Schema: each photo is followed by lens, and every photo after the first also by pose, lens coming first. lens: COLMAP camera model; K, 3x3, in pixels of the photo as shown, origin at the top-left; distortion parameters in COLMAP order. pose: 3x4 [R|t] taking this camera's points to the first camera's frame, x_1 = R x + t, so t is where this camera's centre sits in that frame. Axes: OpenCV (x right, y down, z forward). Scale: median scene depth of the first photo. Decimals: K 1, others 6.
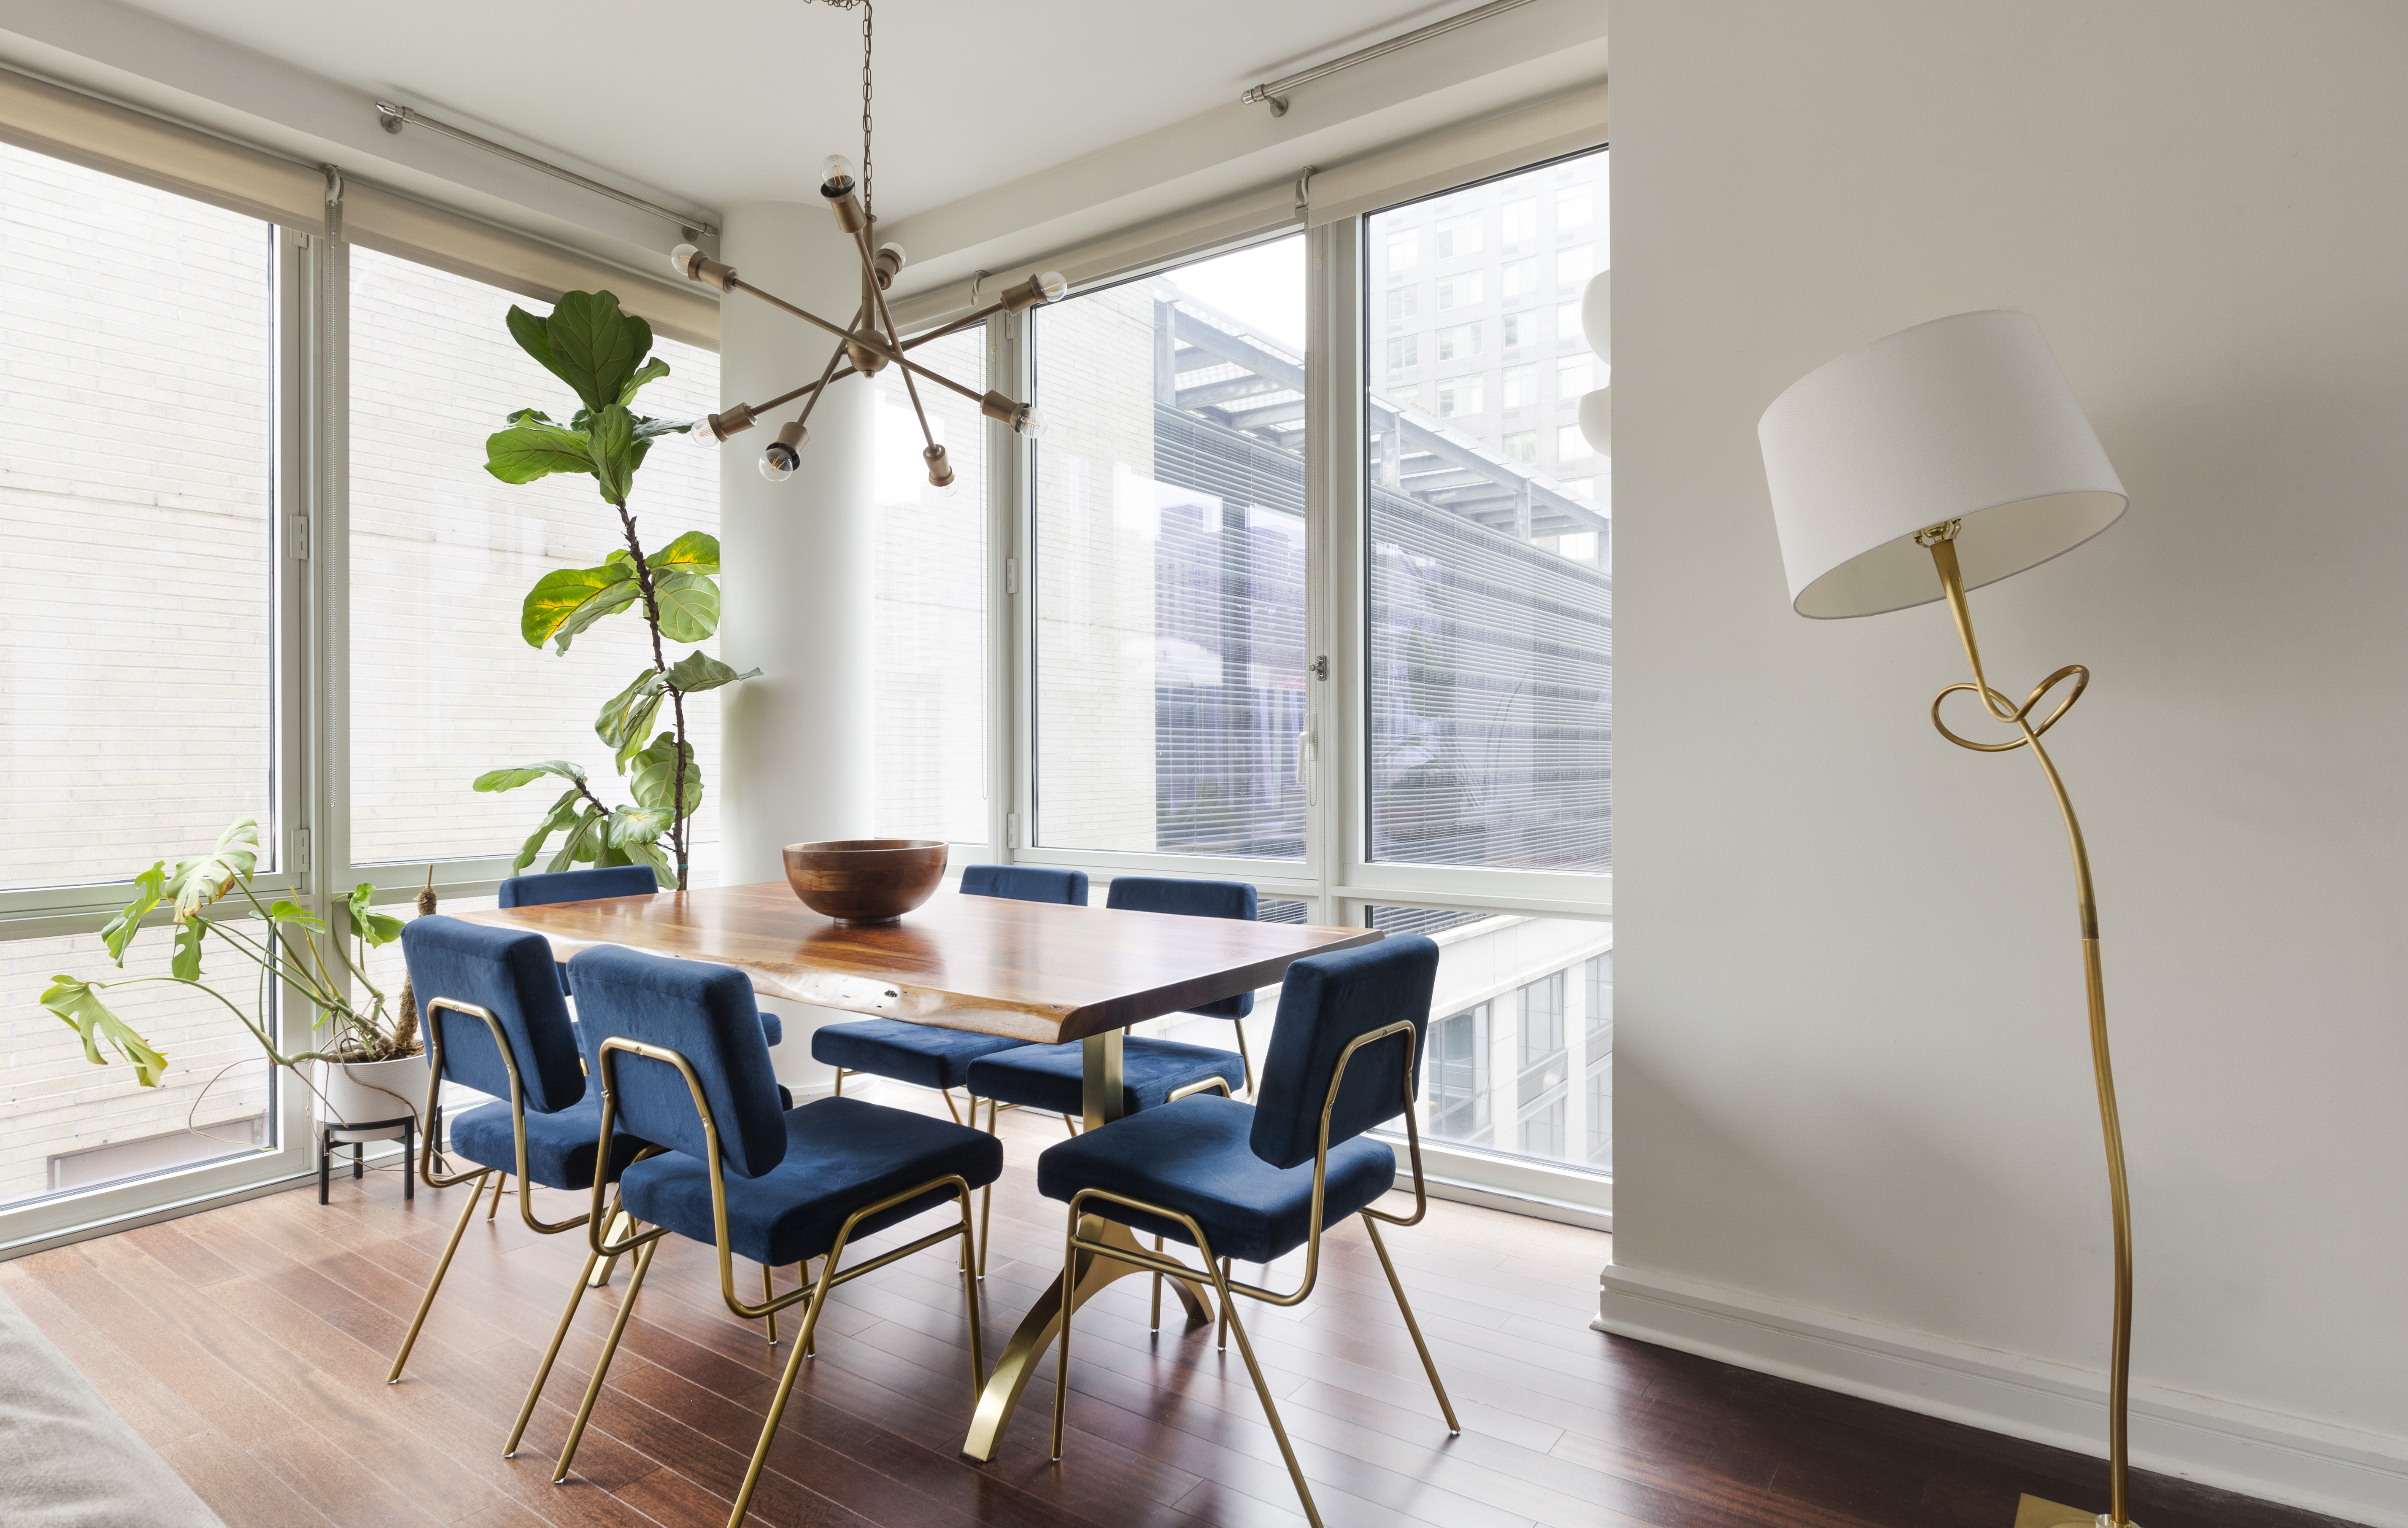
lens RADIAL K [[1261.9, 0, 1199.0], [0, 1261.9, 761.7], [0, 0, 1]] dist [0.000008, -0.000455]
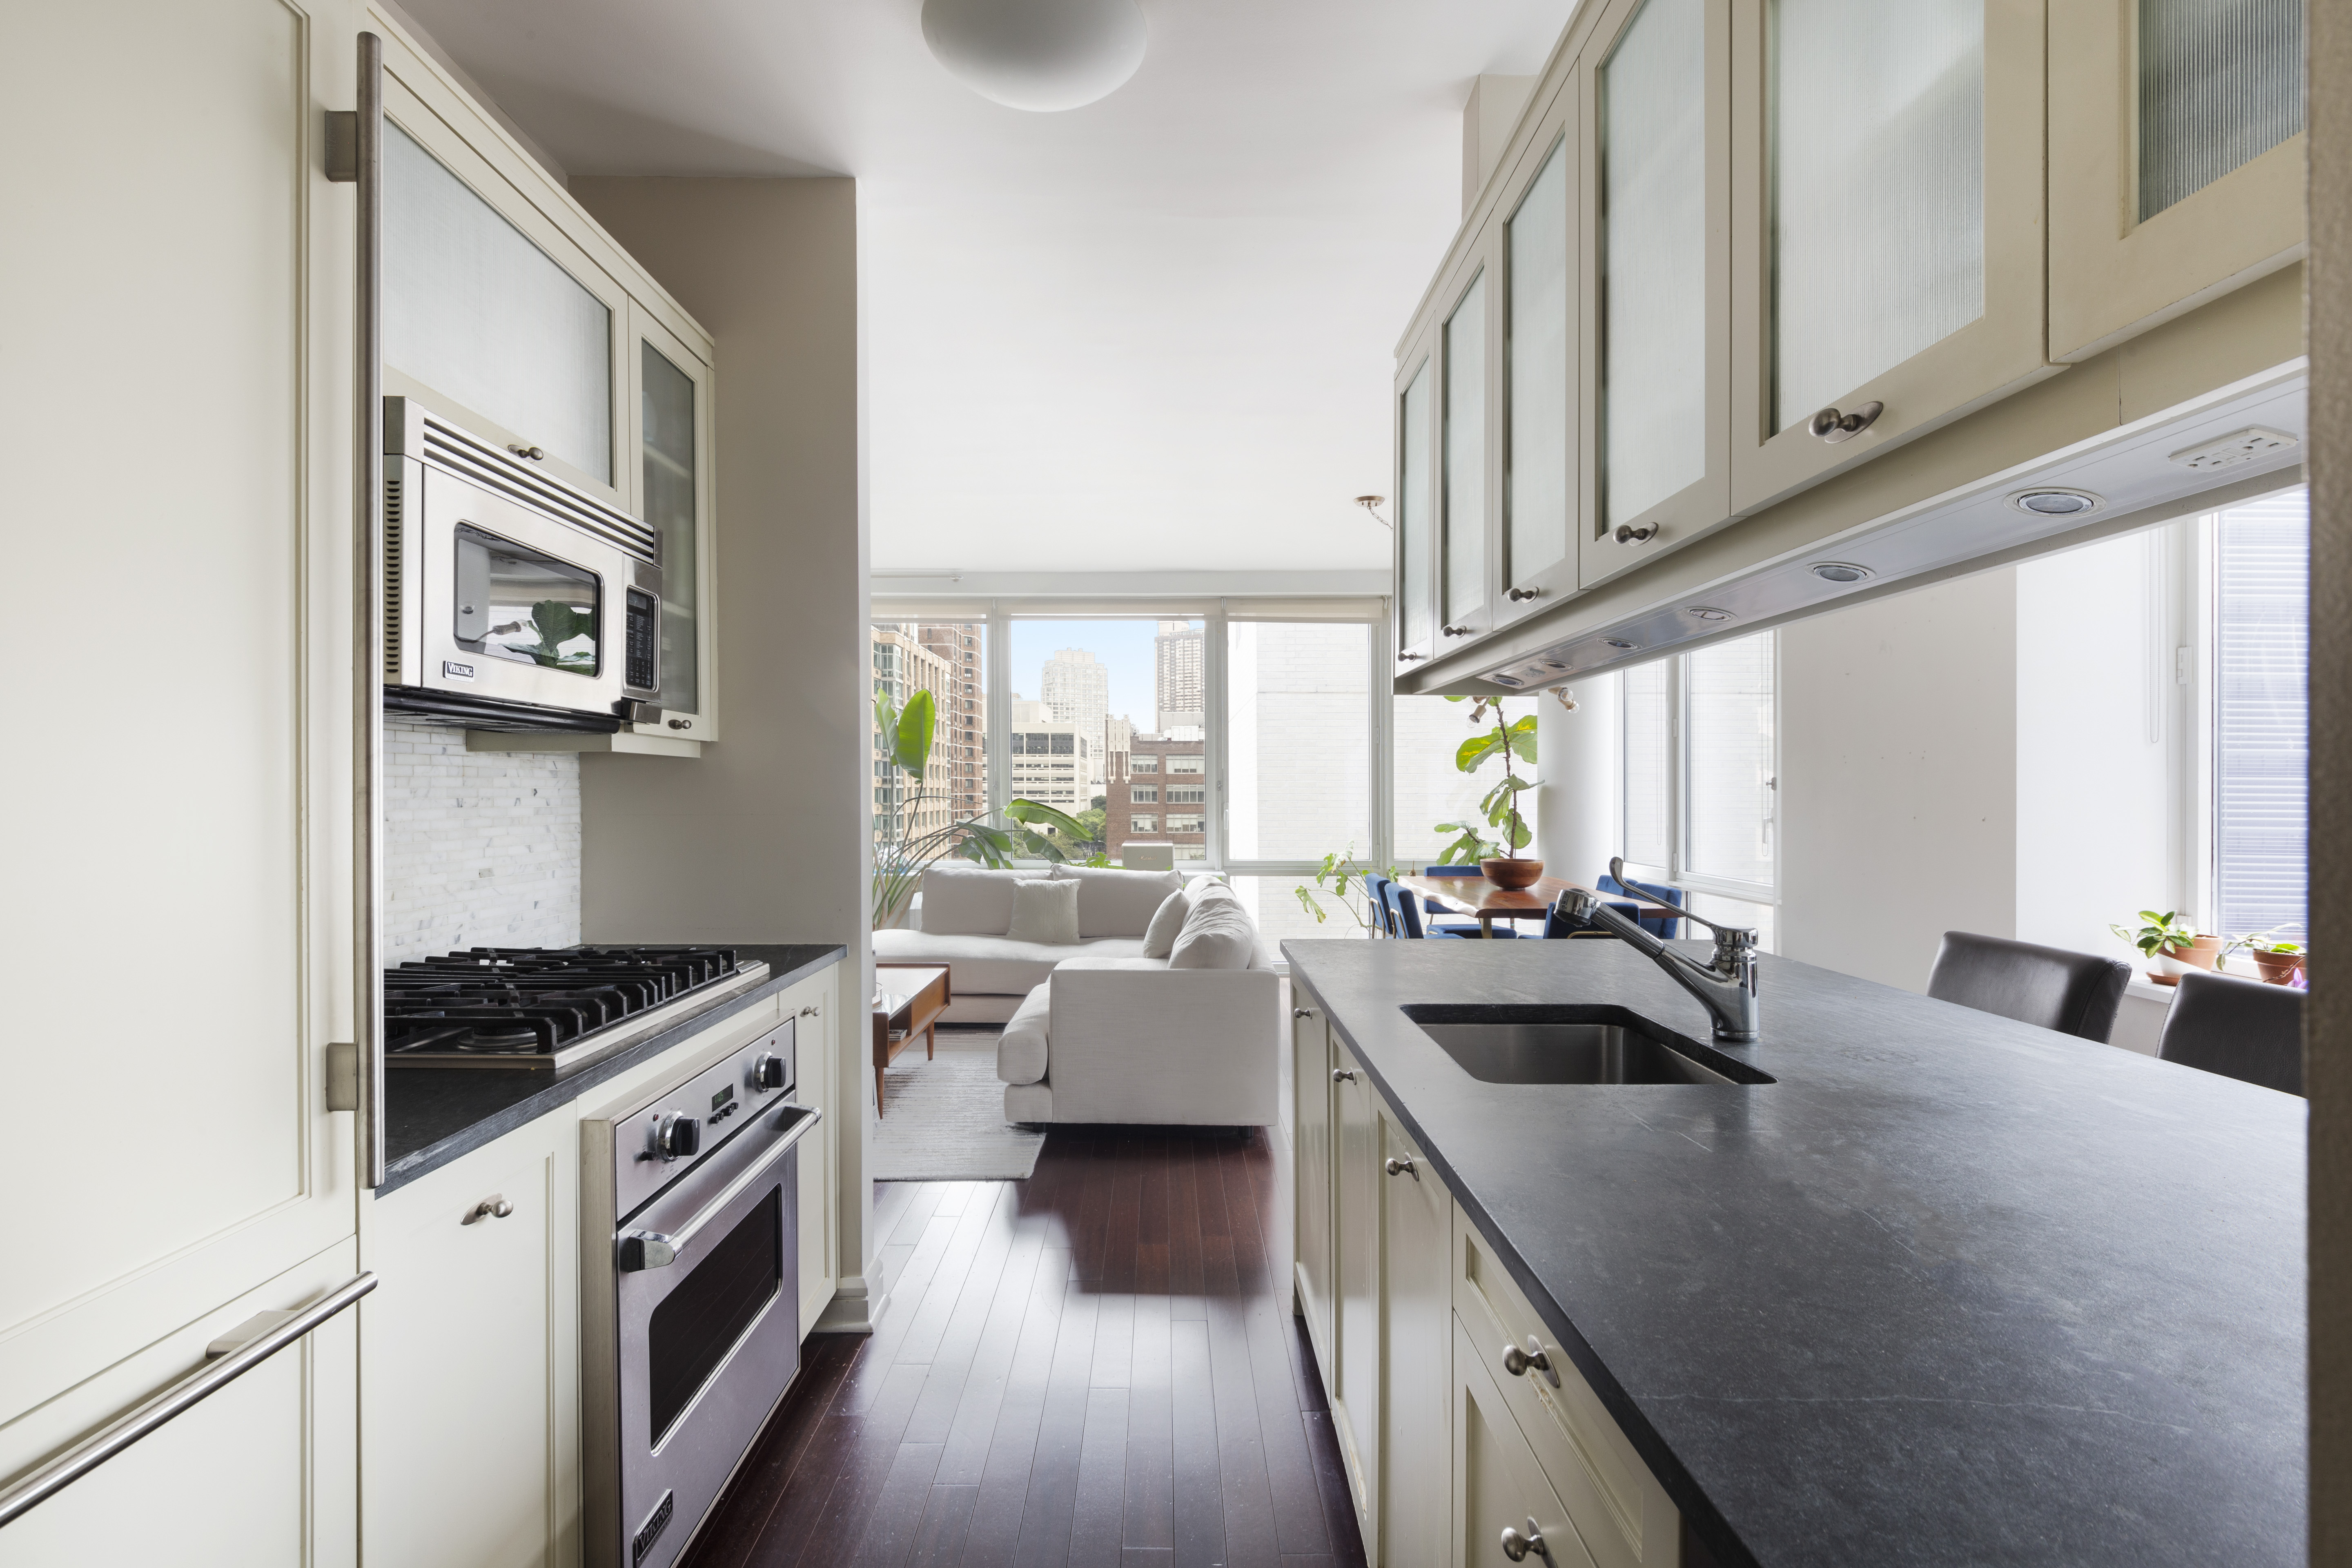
lens RADIAL K [[1147.4, 0, 1172.0], [0, 1147.4, 788.4], [0, 0, 1]] dist [0.000240, 0.000024]
pose [[0.590070, 0.001657, -0.807350, 0.863093], [-0.006774, 0.999973, -0.002898, -0.048904], [0.807323, 0.007179, 0.590066, -0.683458]]
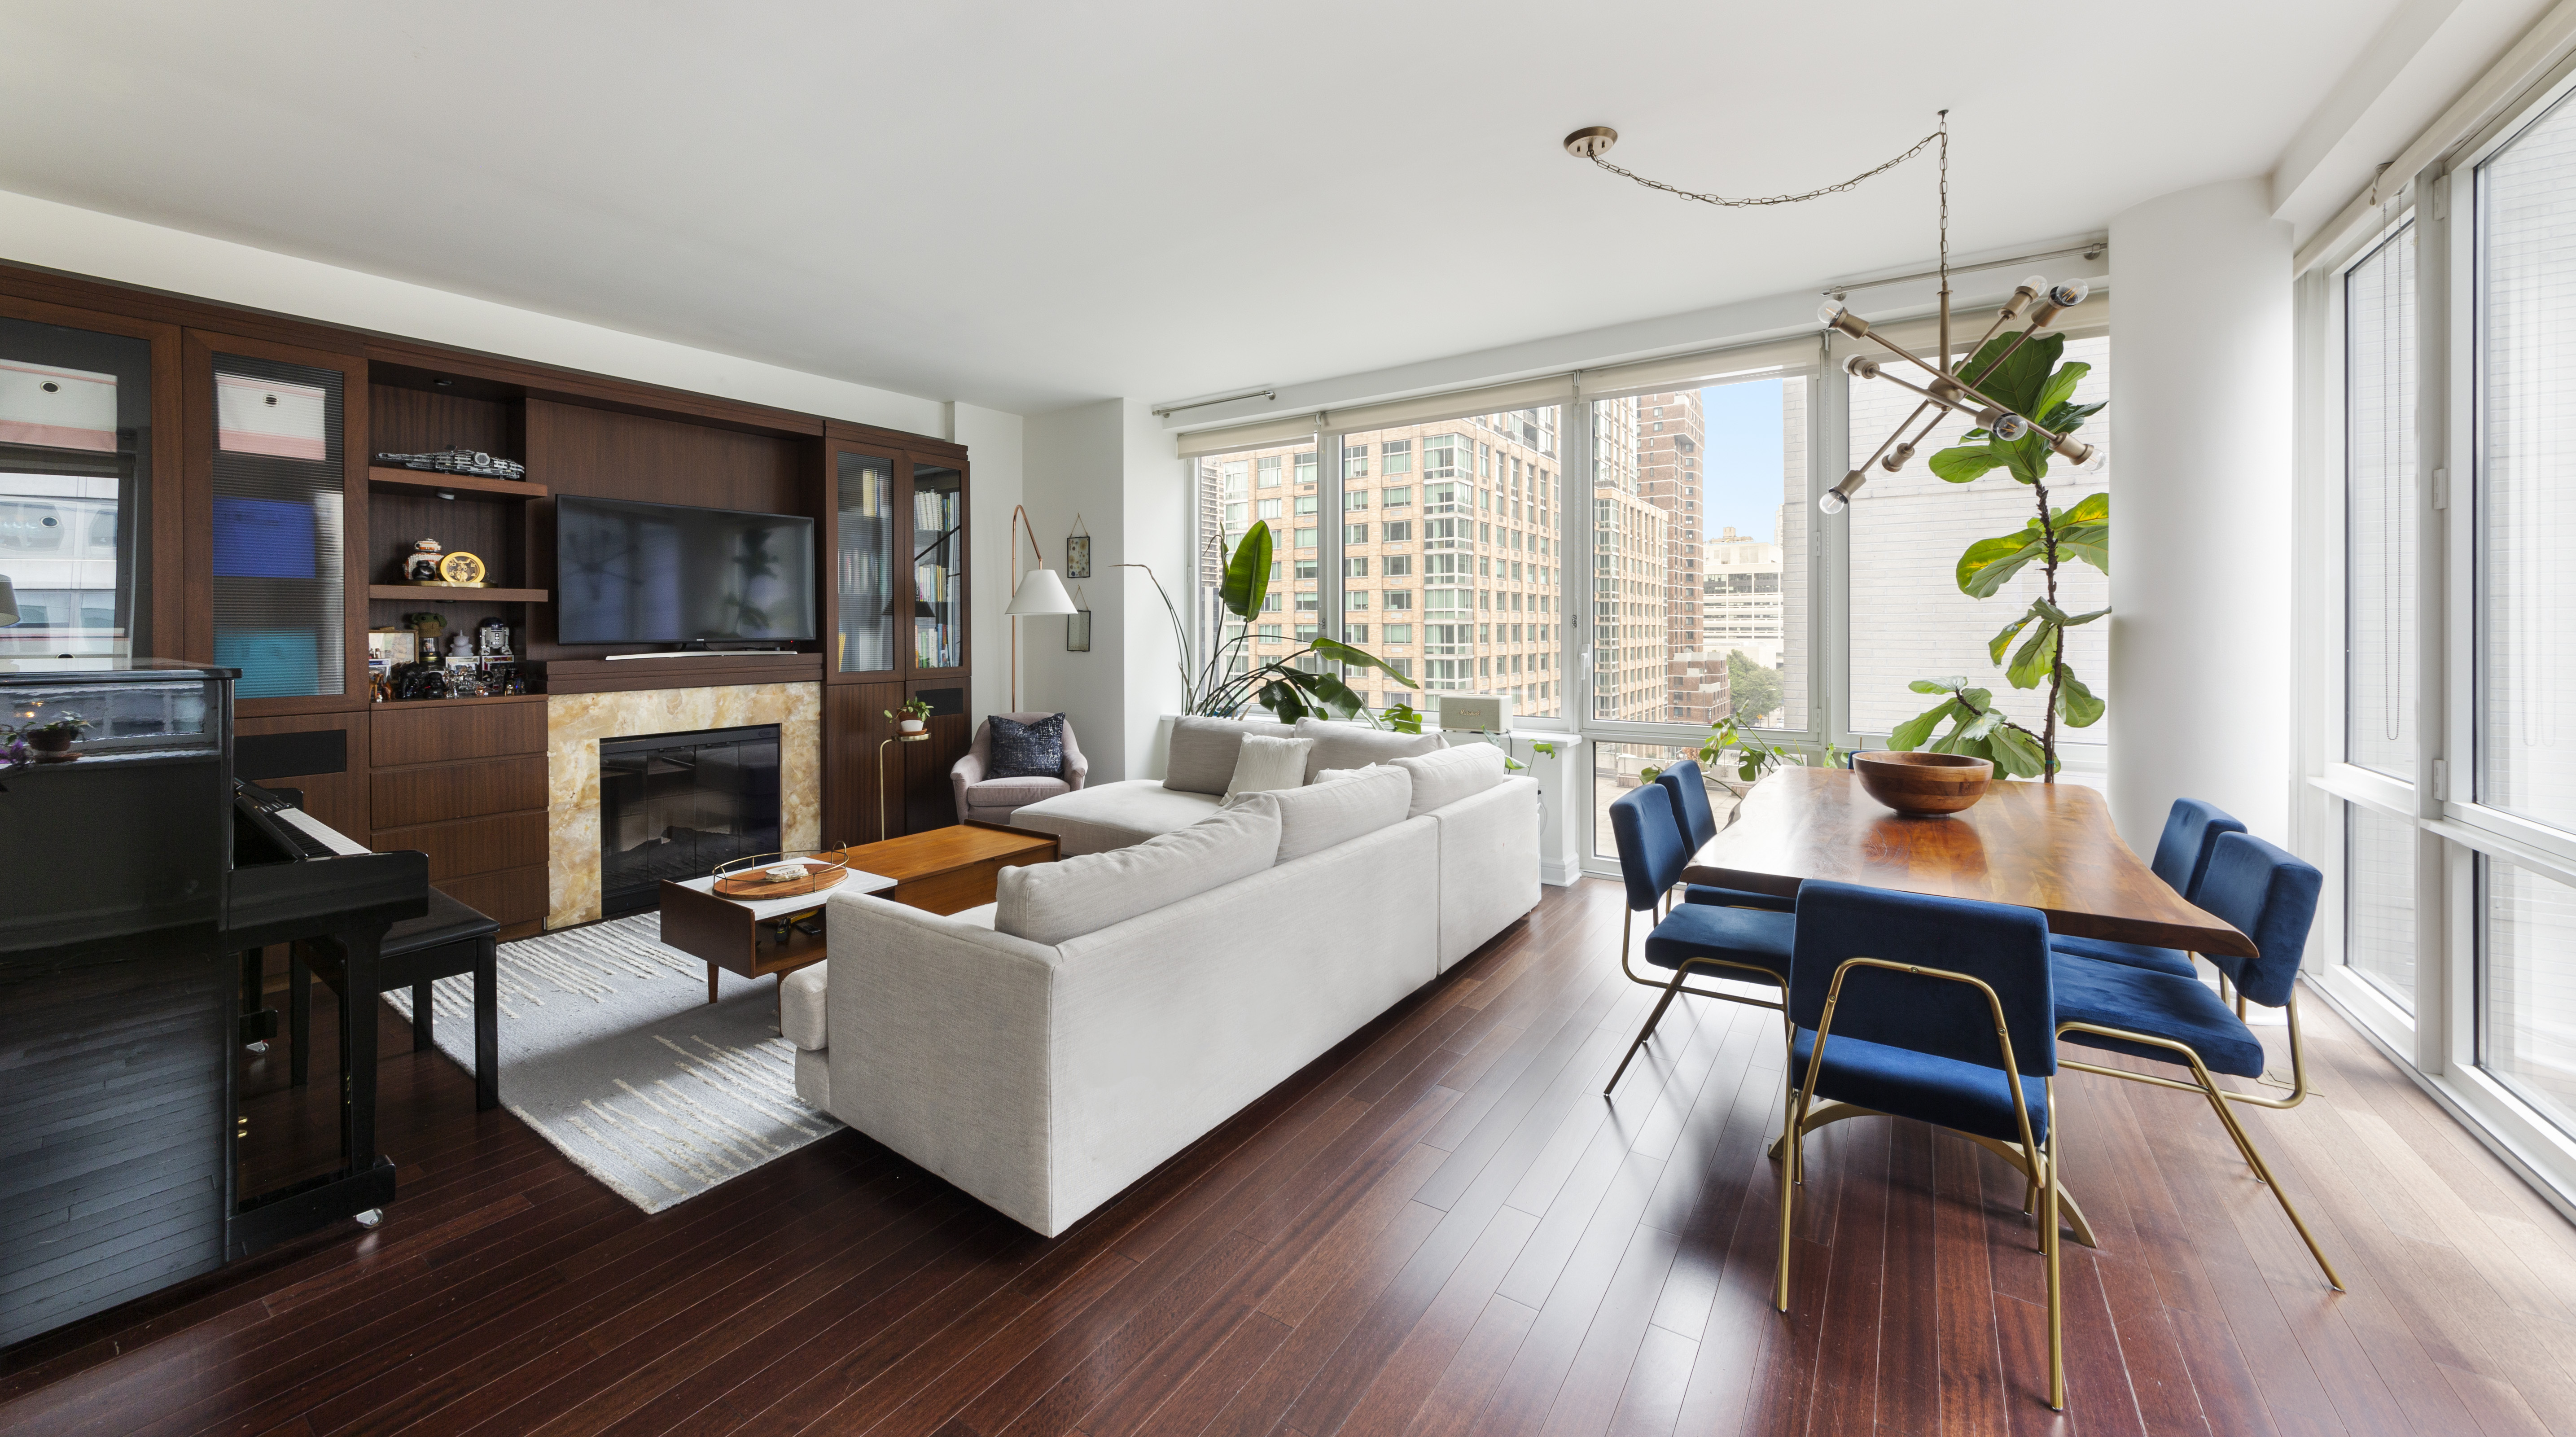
lens RADIAL K [[945.3, 0, 1284.2], [0, 945.3, 643.9], [0, 0, 1]] dist [0.000286, -0.000016]
pose [[0.023296, 0.018211, -0.999563, 0.520959], [-0.000658, 0.999834, 0.018200, -0.053778], [0.999728, 0.000233, 0.023304, 0.193187]]
